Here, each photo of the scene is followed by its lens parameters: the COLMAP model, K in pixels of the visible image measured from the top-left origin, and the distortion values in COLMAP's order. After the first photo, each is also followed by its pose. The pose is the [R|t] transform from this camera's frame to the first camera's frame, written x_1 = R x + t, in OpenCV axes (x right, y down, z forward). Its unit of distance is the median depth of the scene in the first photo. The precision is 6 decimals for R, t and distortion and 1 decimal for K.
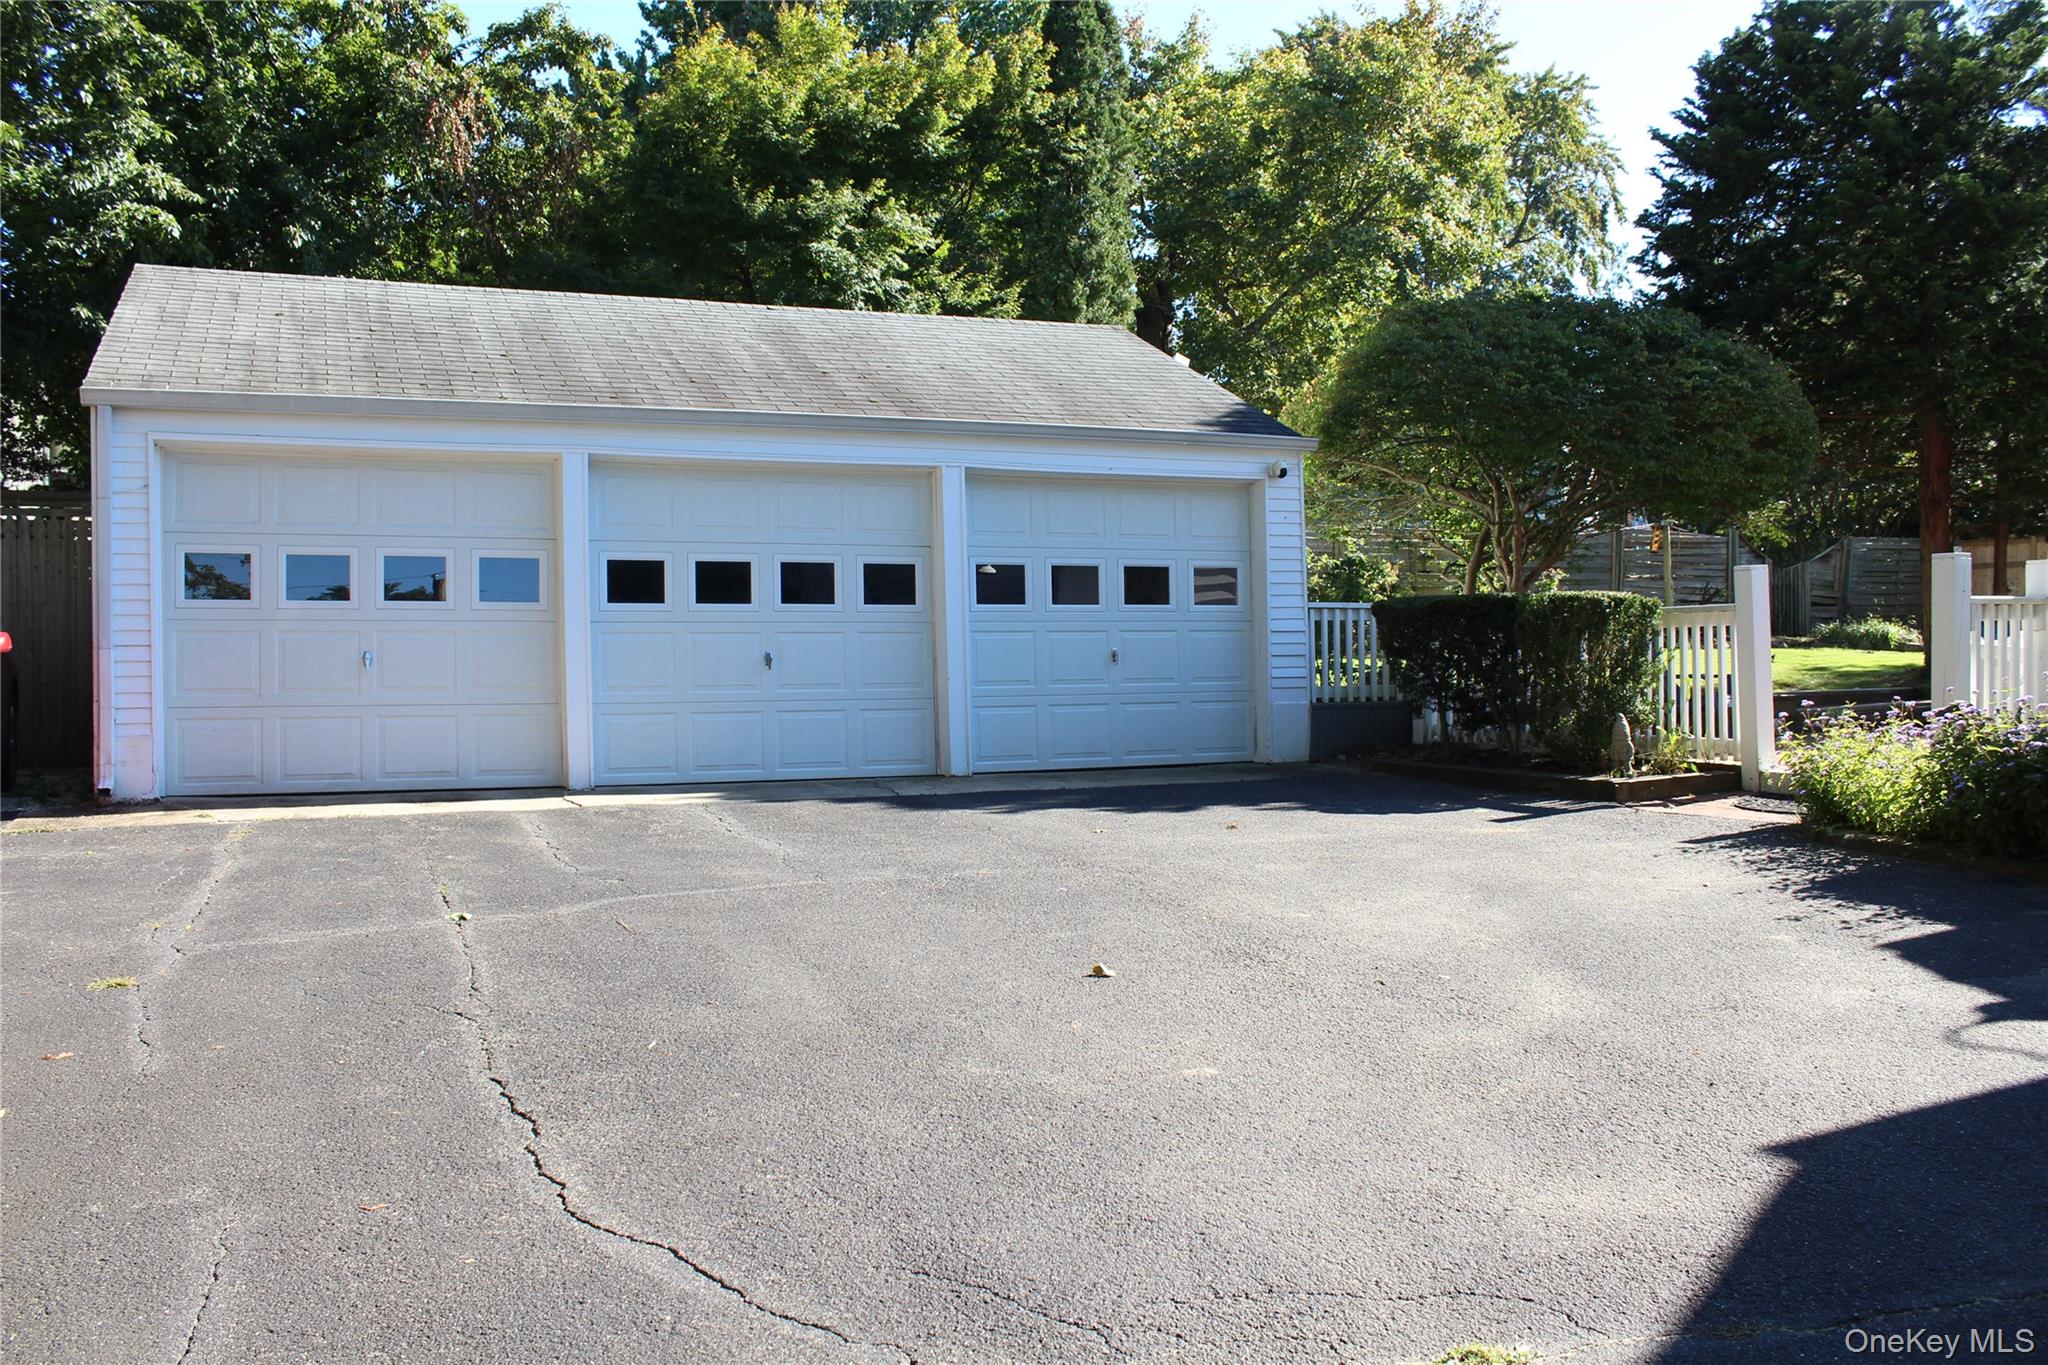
lens RADIAL K [[1693.7, 0, 1024.0], [0, 1693.7, 682.5], [0, 0, 1]] dist [-0.163436, 0.151727]
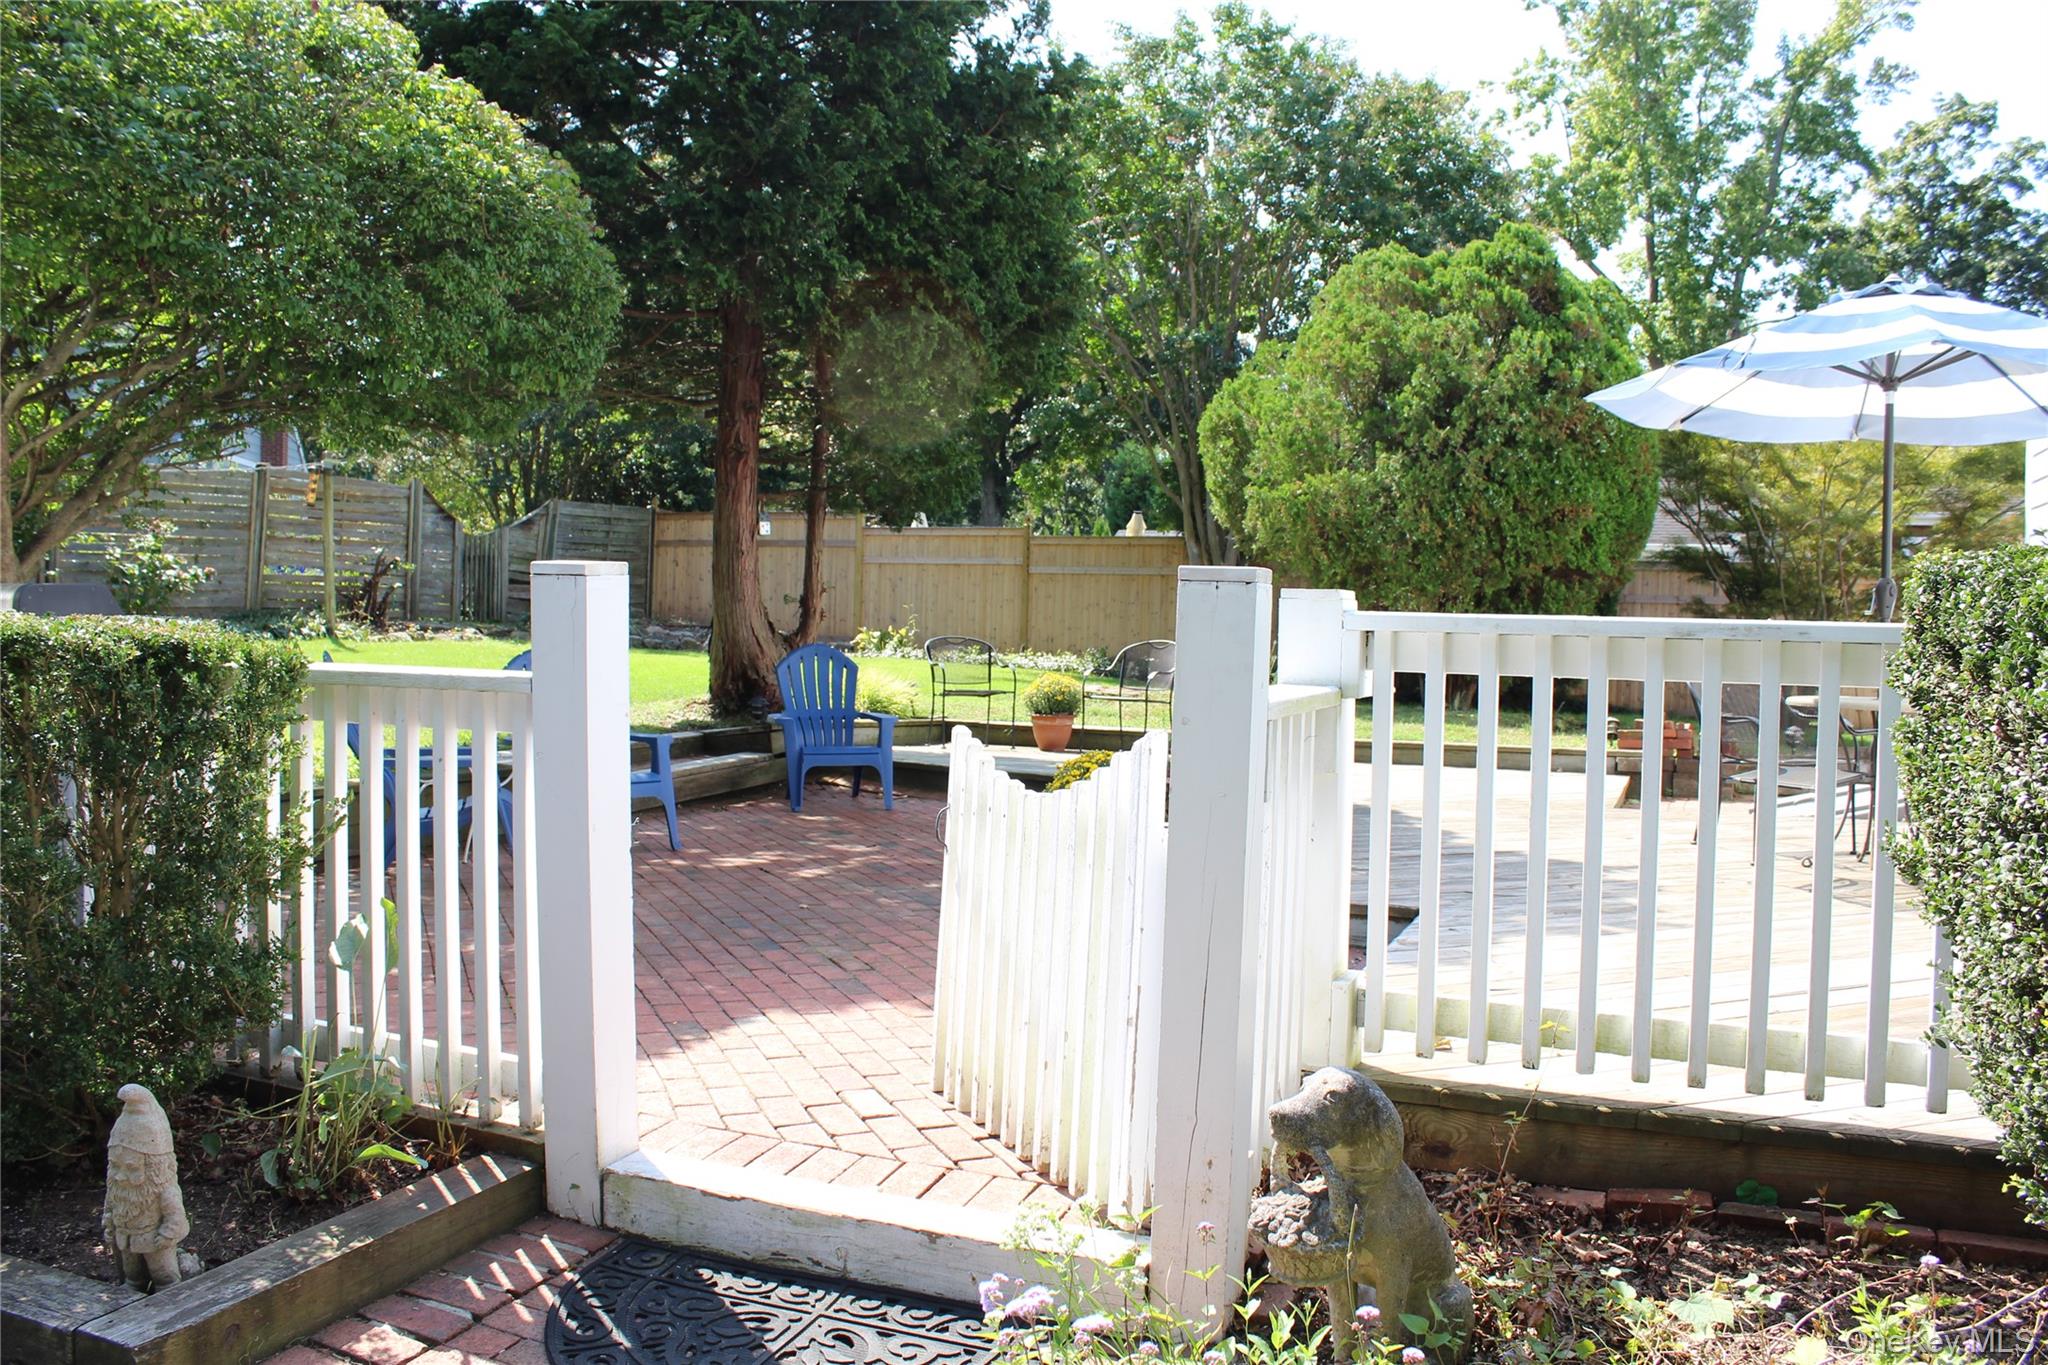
lens RADIAL K [[1693.7, 0, 1024.0], [0, 1693.7, 682.5], [0, 0, 1]] dist [-0.163436, 0.151727]
pose [[0.718598, -0.000873, 0.695425, 0.207241], [-0.018091, 0.999637, 0.019949, -0.042556], [-0.695190, -0.026916, 0.718322, 0.533214]]
